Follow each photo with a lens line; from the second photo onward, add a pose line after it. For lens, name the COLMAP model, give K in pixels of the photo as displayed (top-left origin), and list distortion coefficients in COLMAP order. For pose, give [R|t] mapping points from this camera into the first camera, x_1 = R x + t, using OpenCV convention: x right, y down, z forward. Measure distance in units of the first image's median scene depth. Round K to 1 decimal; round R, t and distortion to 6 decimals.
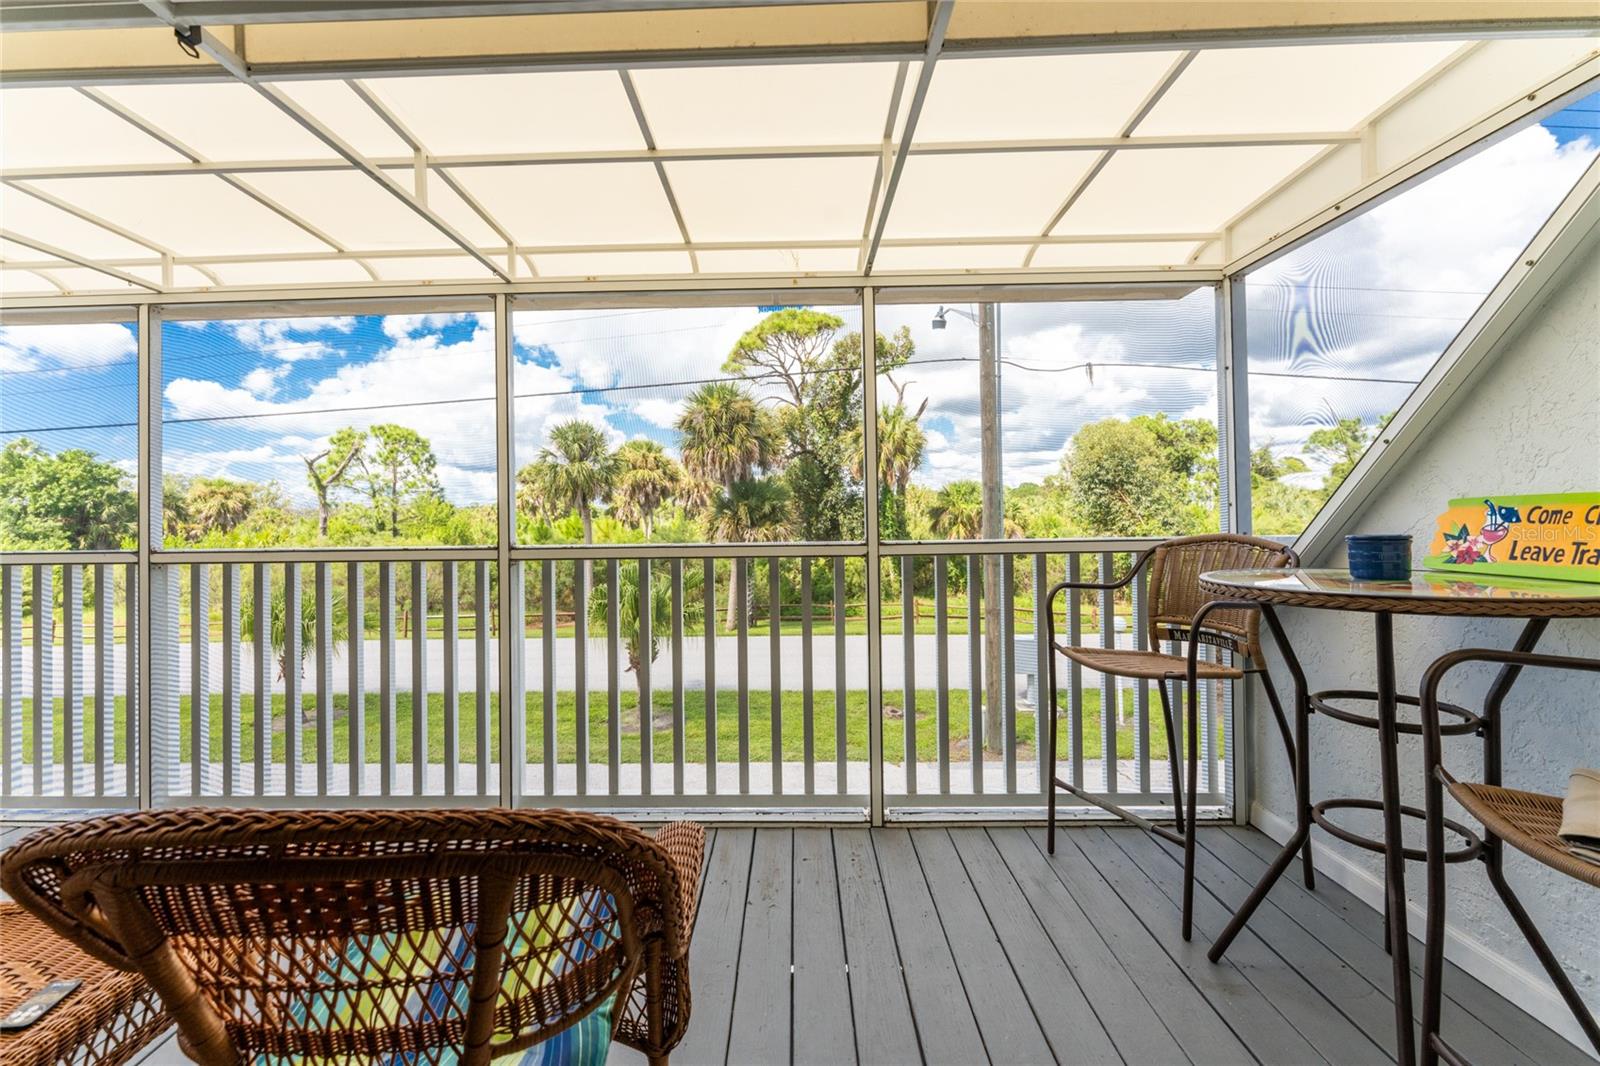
lens RADIAL K [[658.8, 0, 800.0], [0, 658.8, 533.0], [0, 0, 1]] dist [-0.001893, -0.000291]
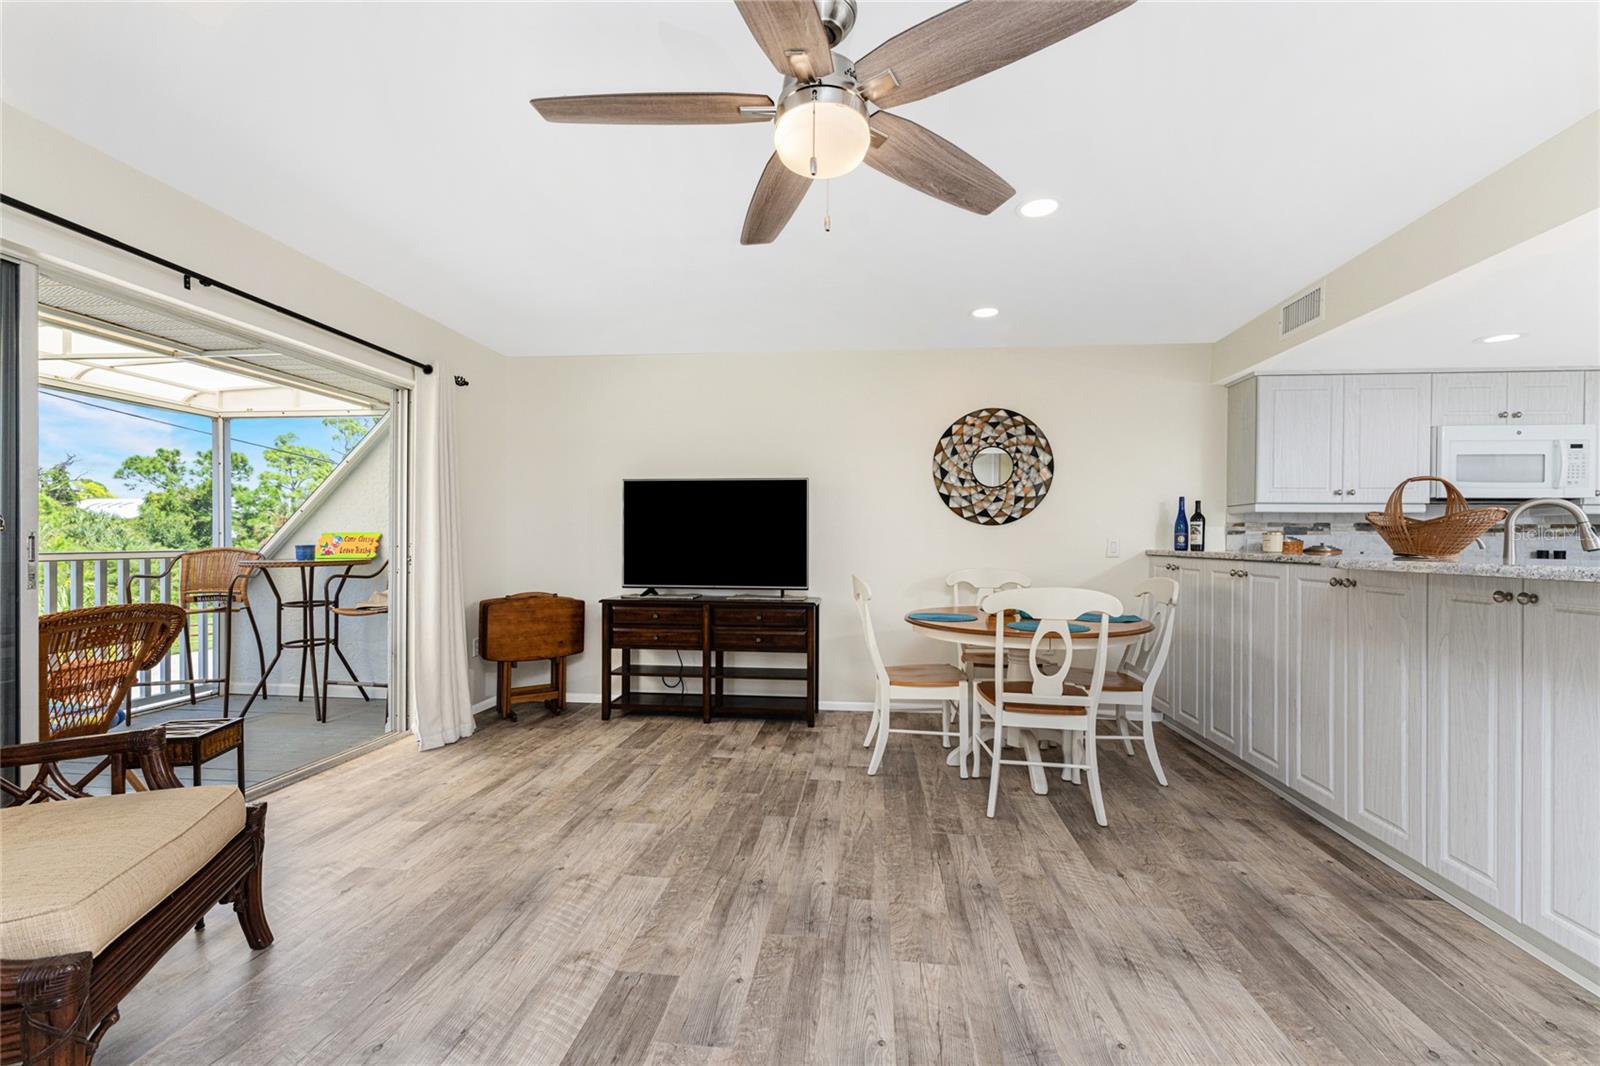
lens RADIAL K [[658.8, 0, 800.0], [0, 658.8, 533.0], [0, 0, 1]] dist [-0.001893, -0.000291]
pose [[0.097784, 0.024180, 0.994914, -0.448297], [0.023522, 0.999369, -0.026600, 0.019044], [-0.994930, 0.026004, 0.097154, -0.365769]]
